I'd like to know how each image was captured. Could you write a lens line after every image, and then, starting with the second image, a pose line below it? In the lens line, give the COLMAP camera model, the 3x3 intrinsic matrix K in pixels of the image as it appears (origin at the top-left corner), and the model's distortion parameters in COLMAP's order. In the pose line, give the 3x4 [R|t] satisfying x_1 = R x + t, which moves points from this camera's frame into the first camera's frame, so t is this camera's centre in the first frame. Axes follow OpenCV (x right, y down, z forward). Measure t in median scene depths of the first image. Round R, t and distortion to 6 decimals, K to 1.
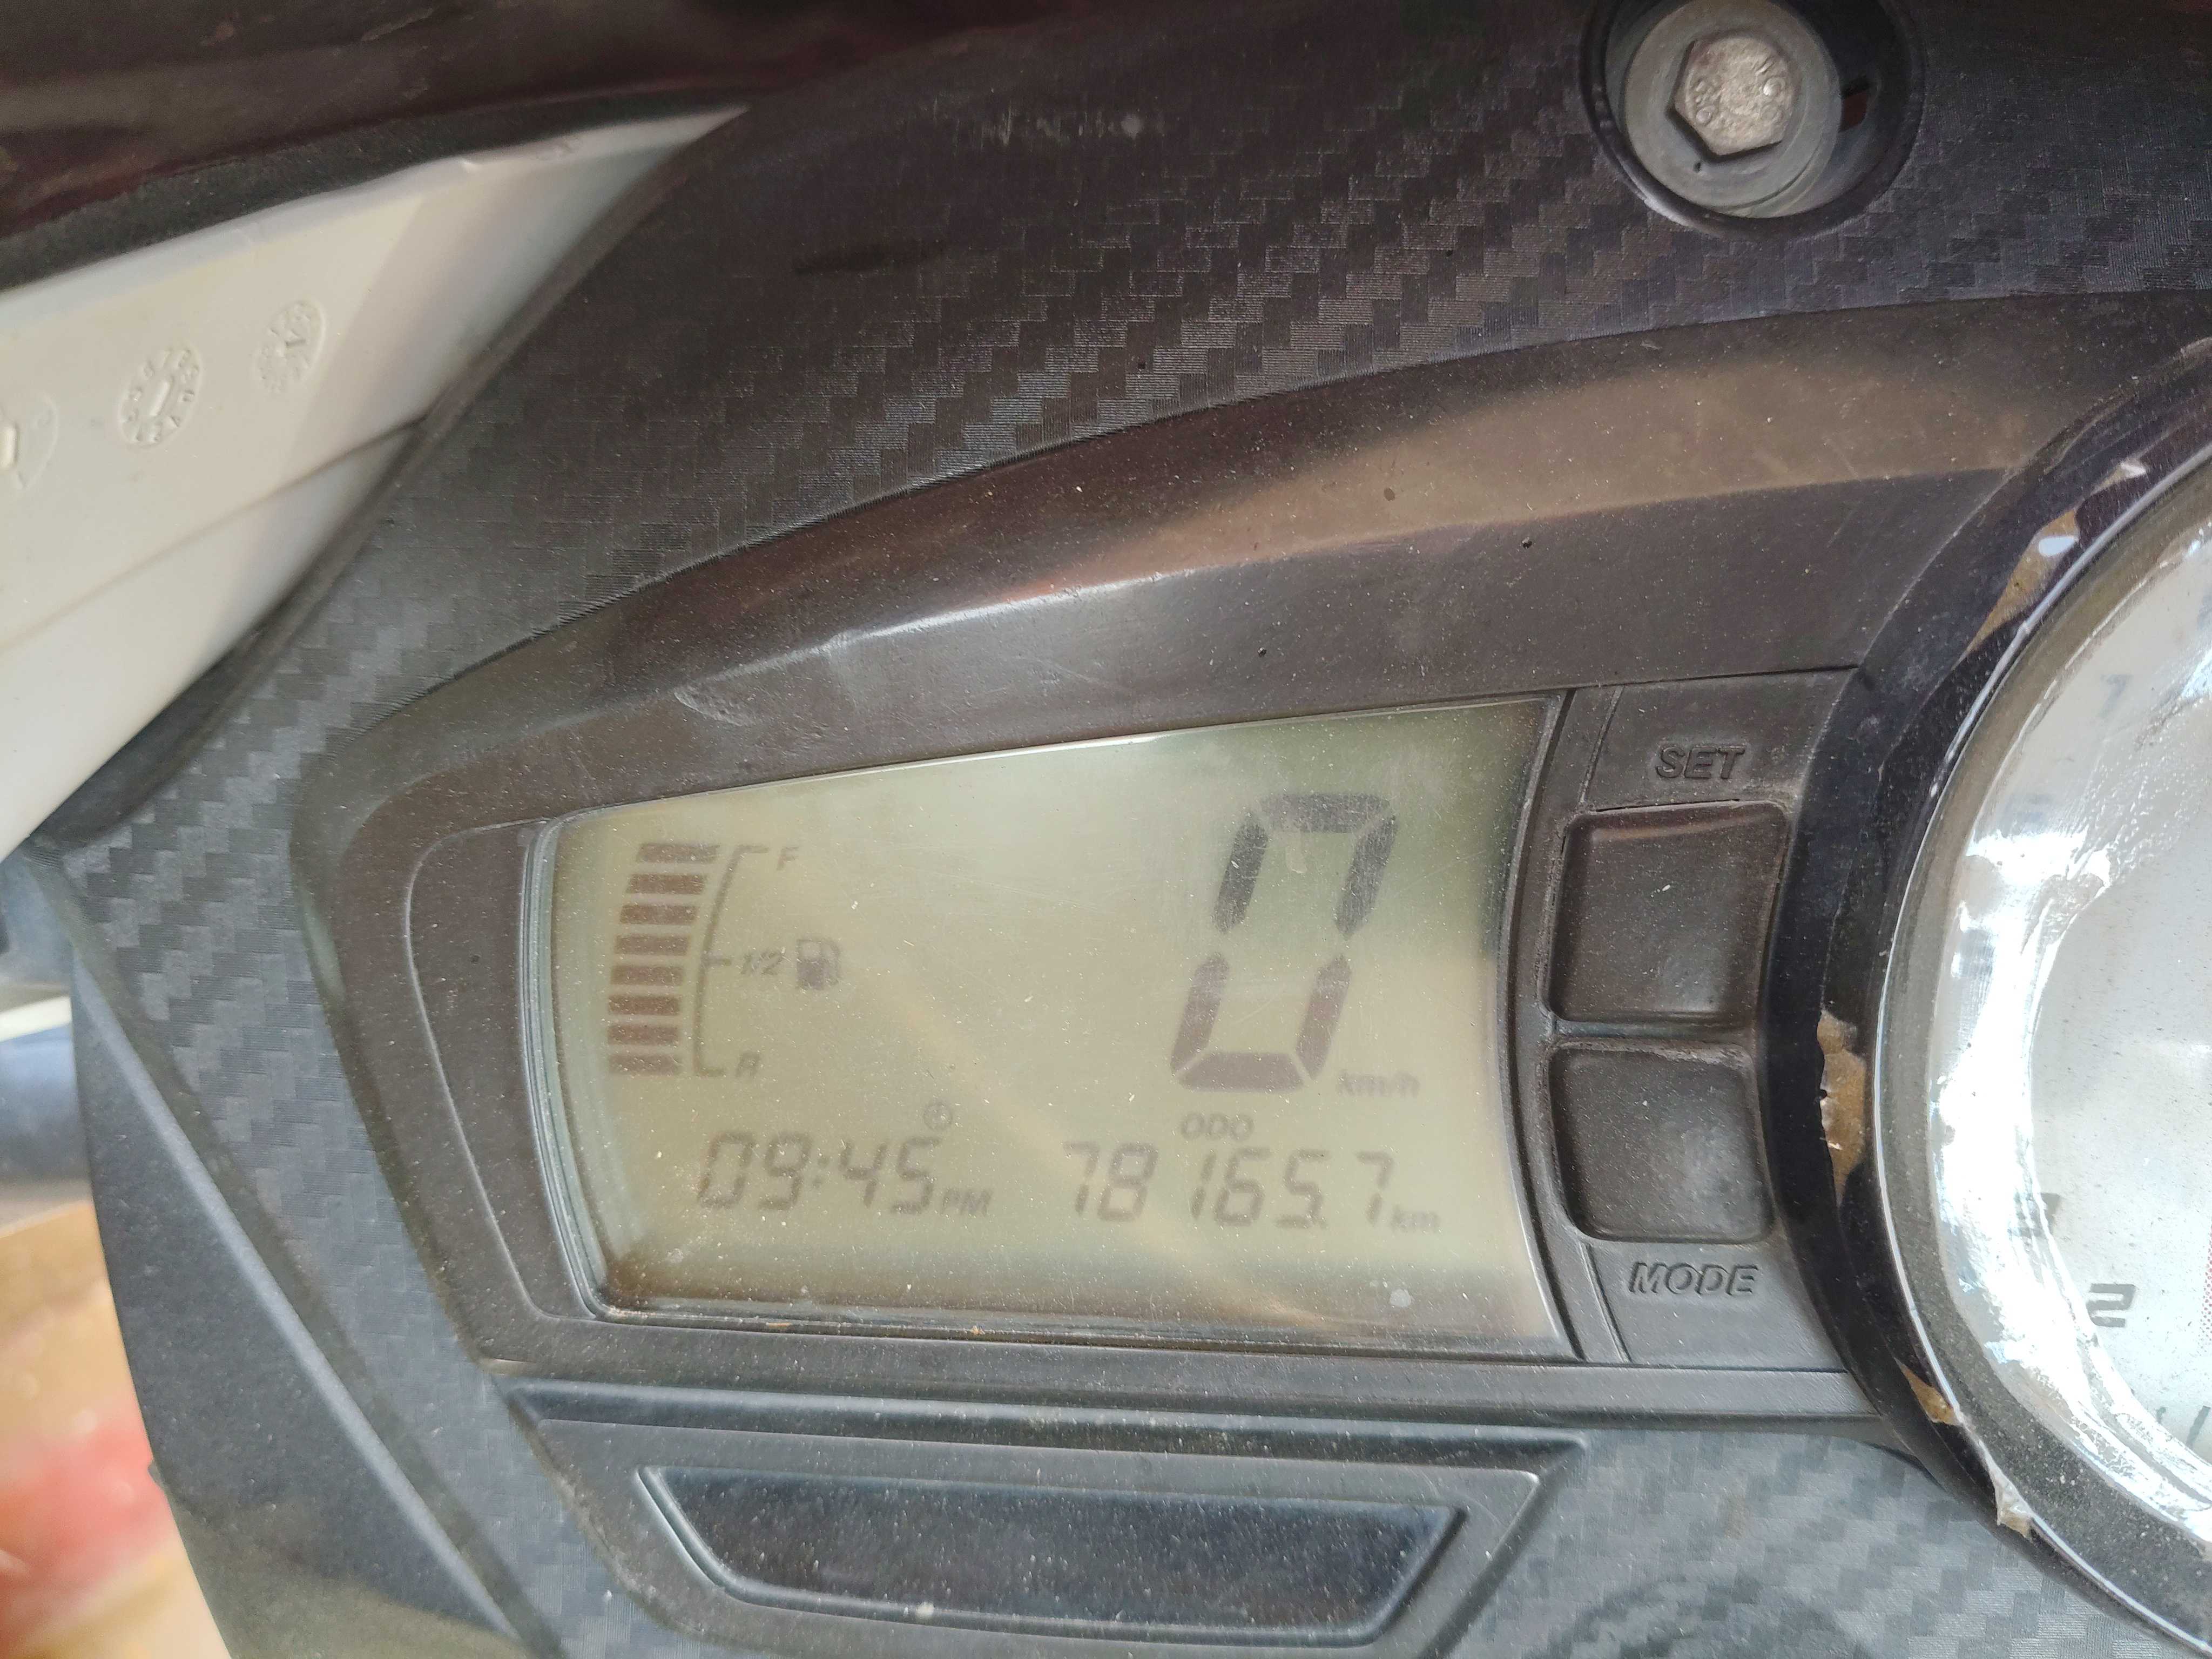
lens RADIAL K [[1800.6, 0, 1114.7], [0, 1800.6, 807.3], [0, 0, 1]] dist [-0.054596, -0.028617]
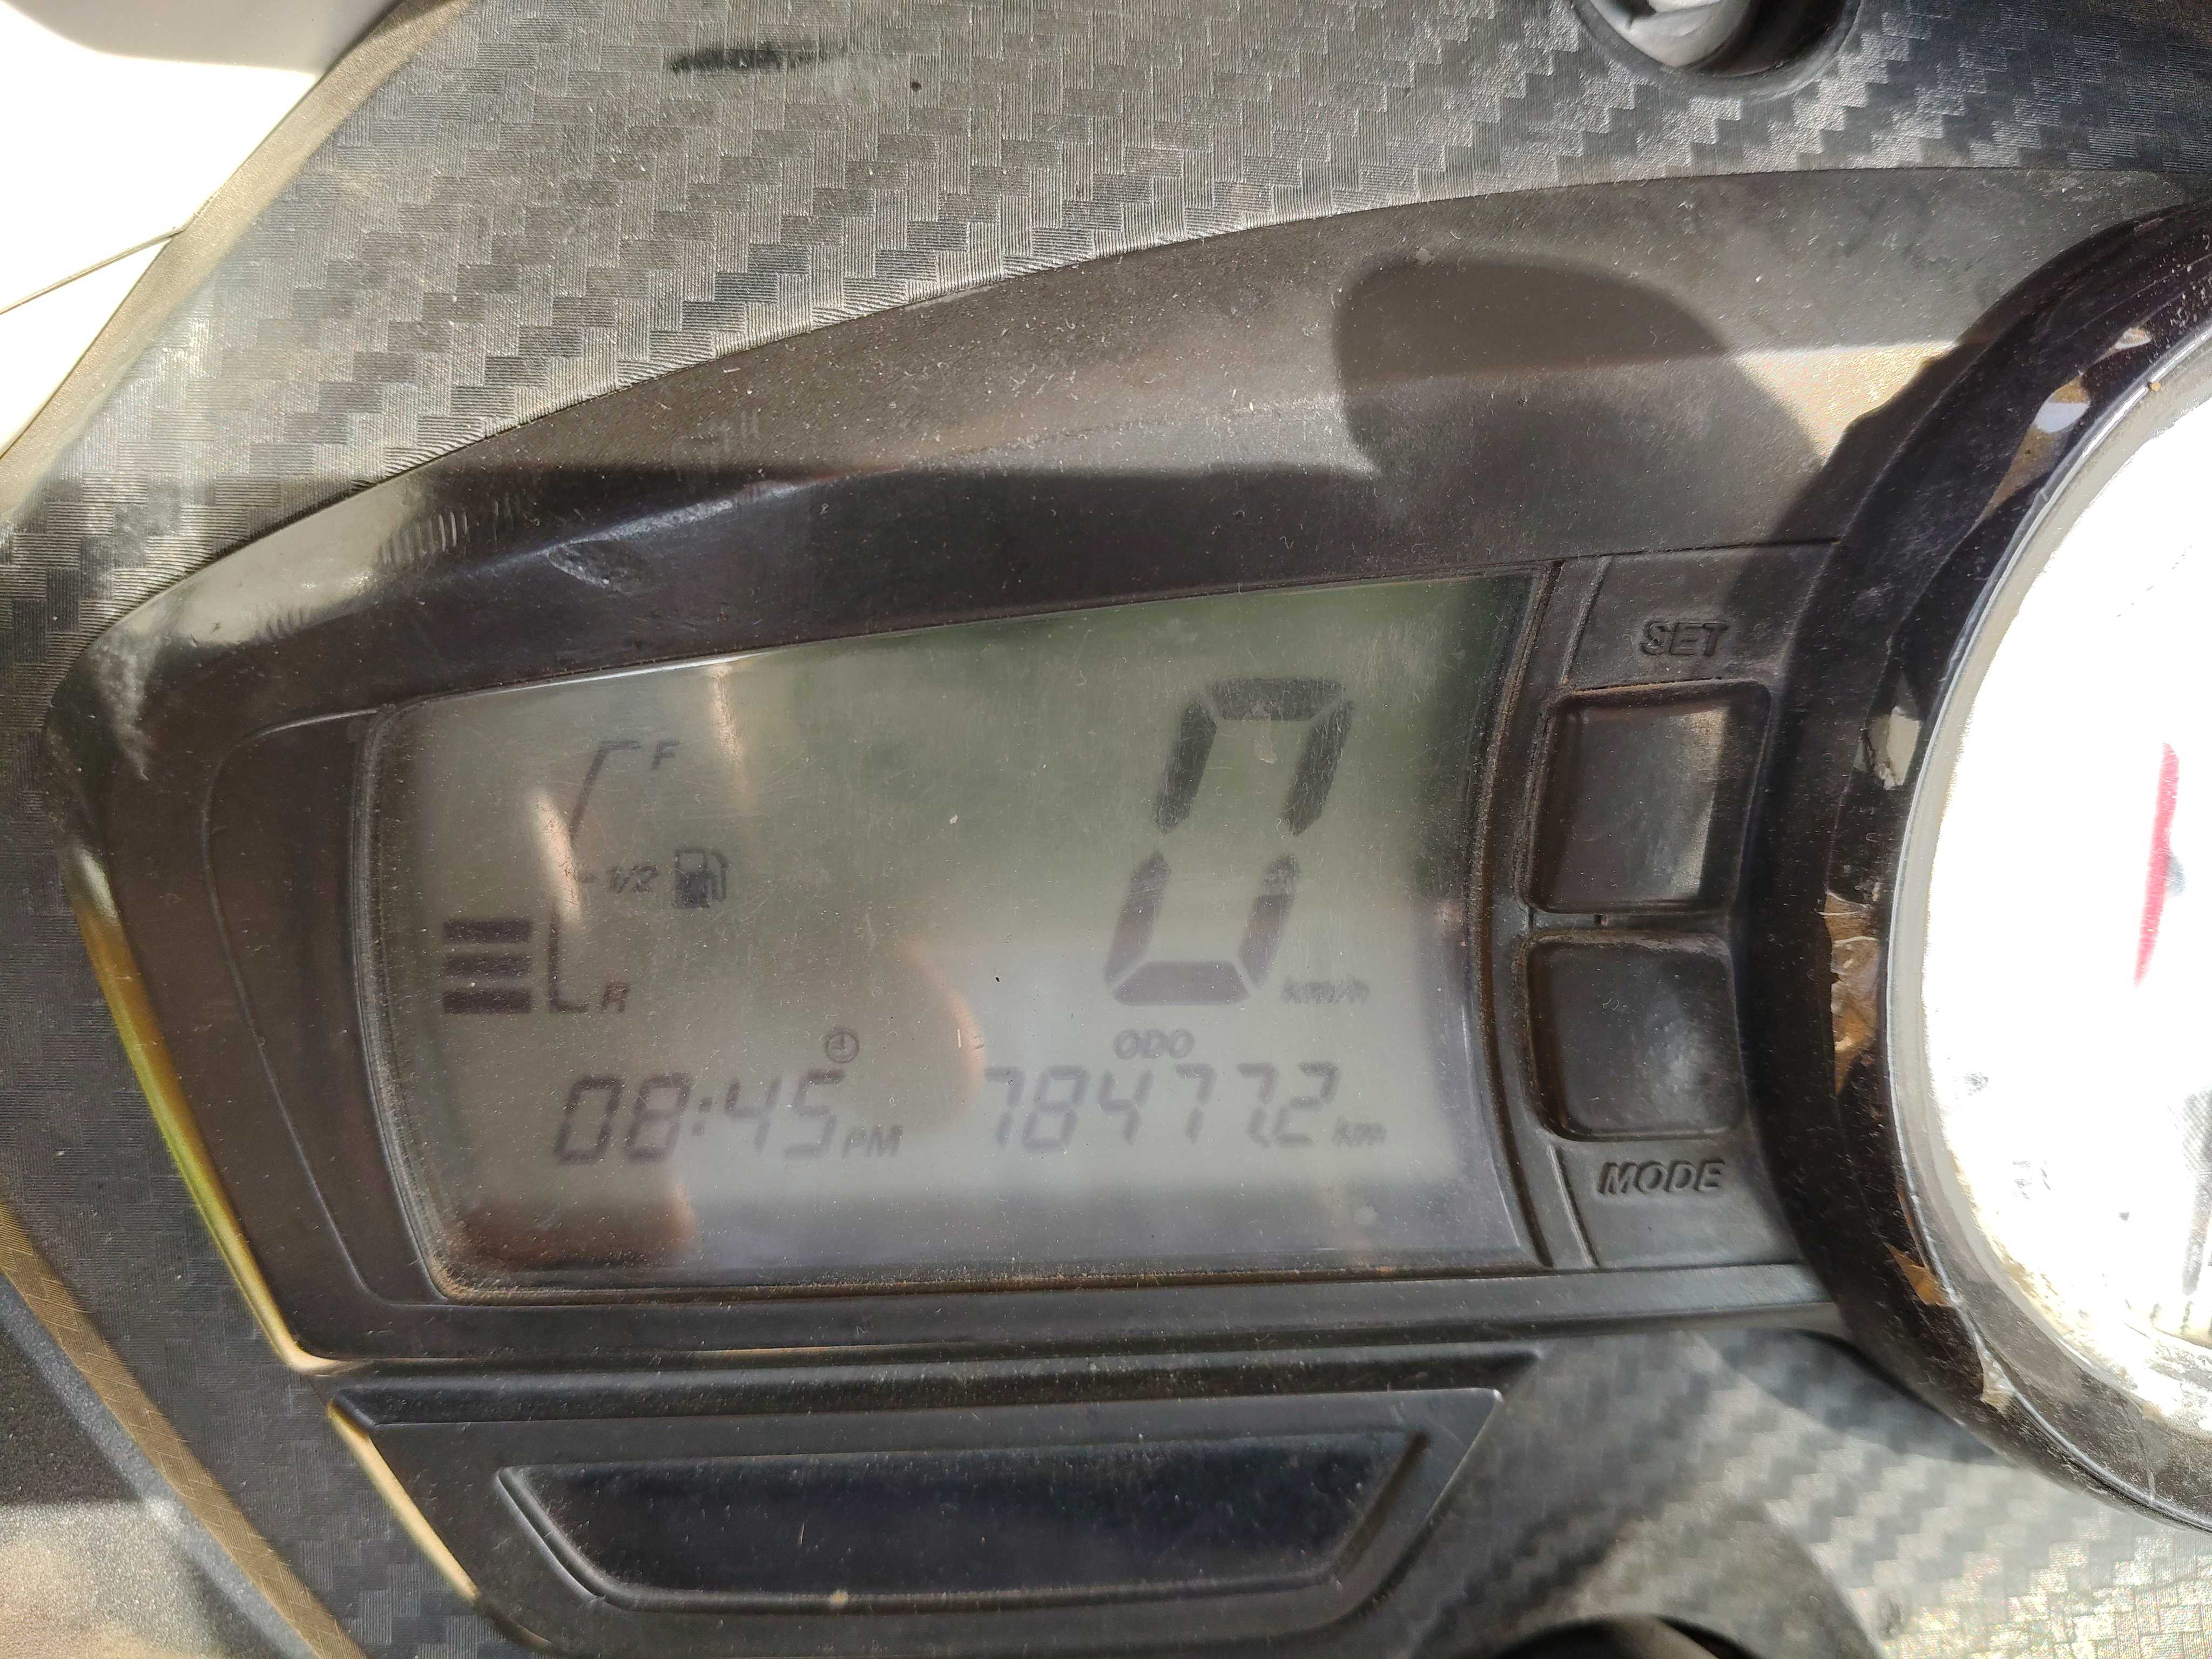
lens RADIAL K [[1800.6, 0, 1124.4], [0, 1800.6, 809.4], [0, 0, 1]] dist [-0.054596, -0.028617]
pose [[0.975812, -0.016808, 0.217963, -0.158144], [0.008464, 0.999197, 0.039158, 0.023682], [-0.218446, -0.036366, 0.975171, 0.118711]]
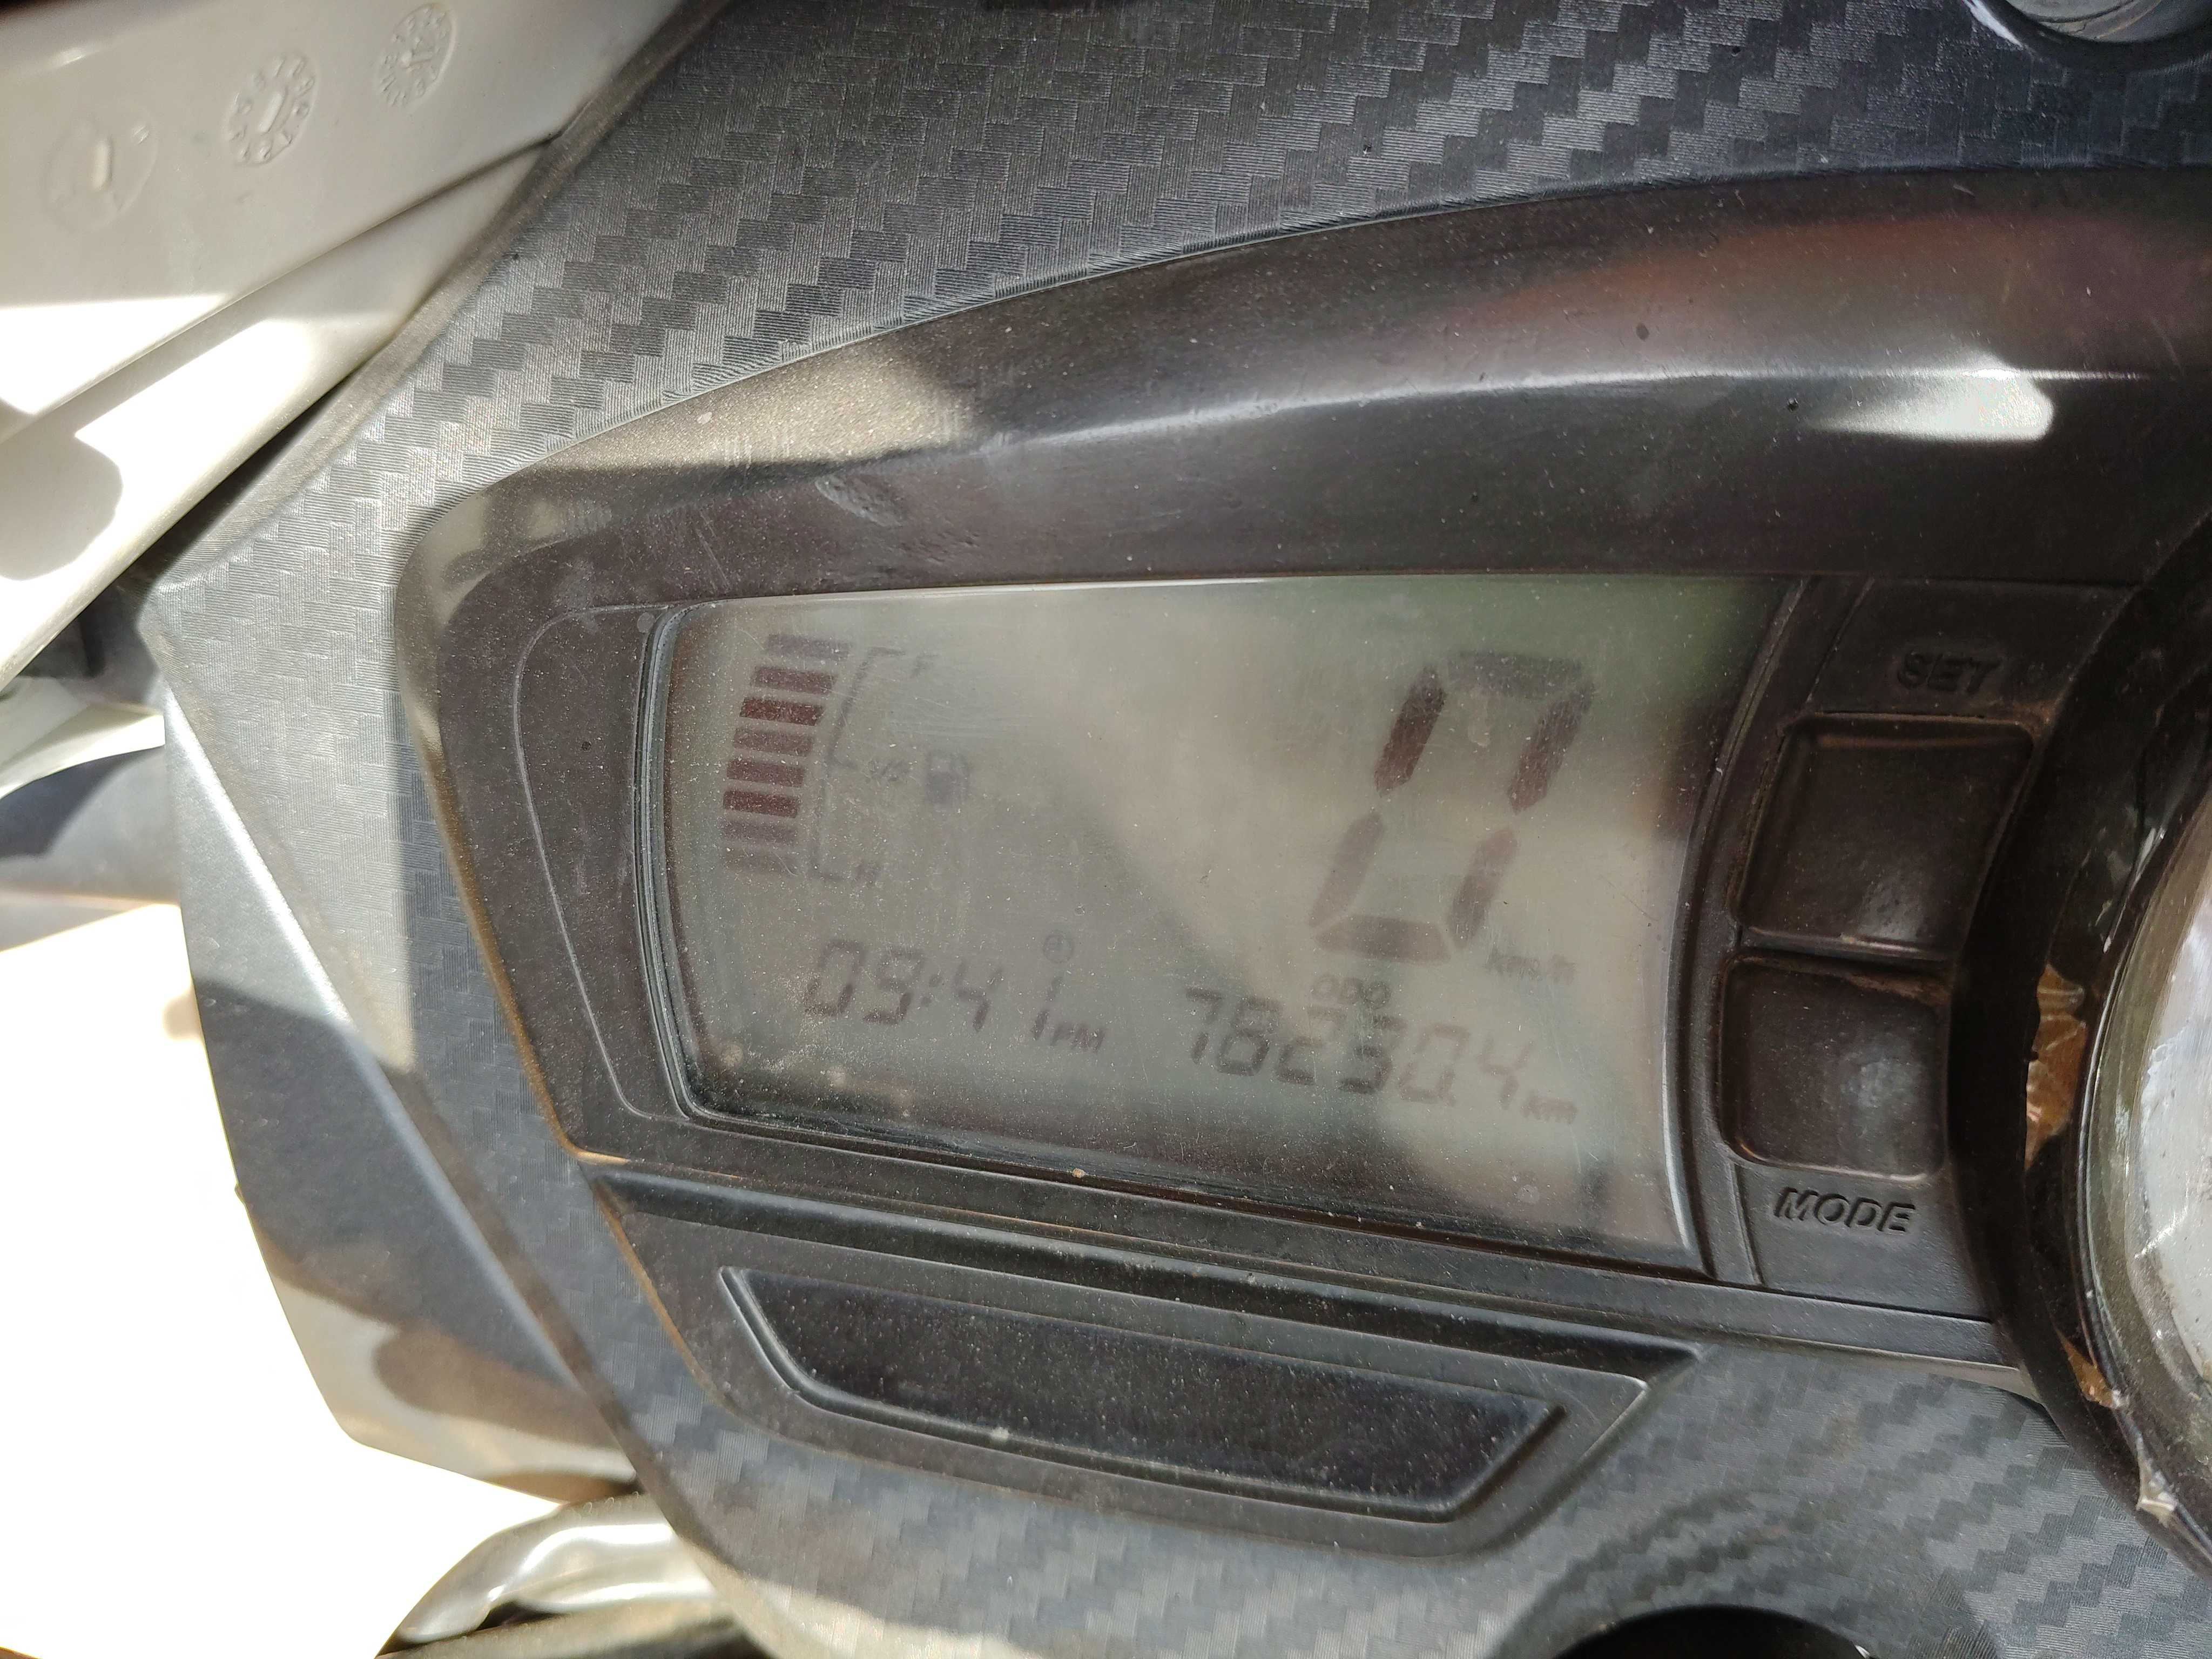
lens RADIAL K [[1800.6, 0, 1093.8], [0, 1800.6, 812.3], [0, 0, 1]] dist [-0.054596, -0.028617]
pose [[0.994130, 0.098554, -0.044640, -0.045921], [-0.090064, 0.982459, 0.163290, -0.056525], [0.059949, -0.158311, 0.985568, 0.079546]]
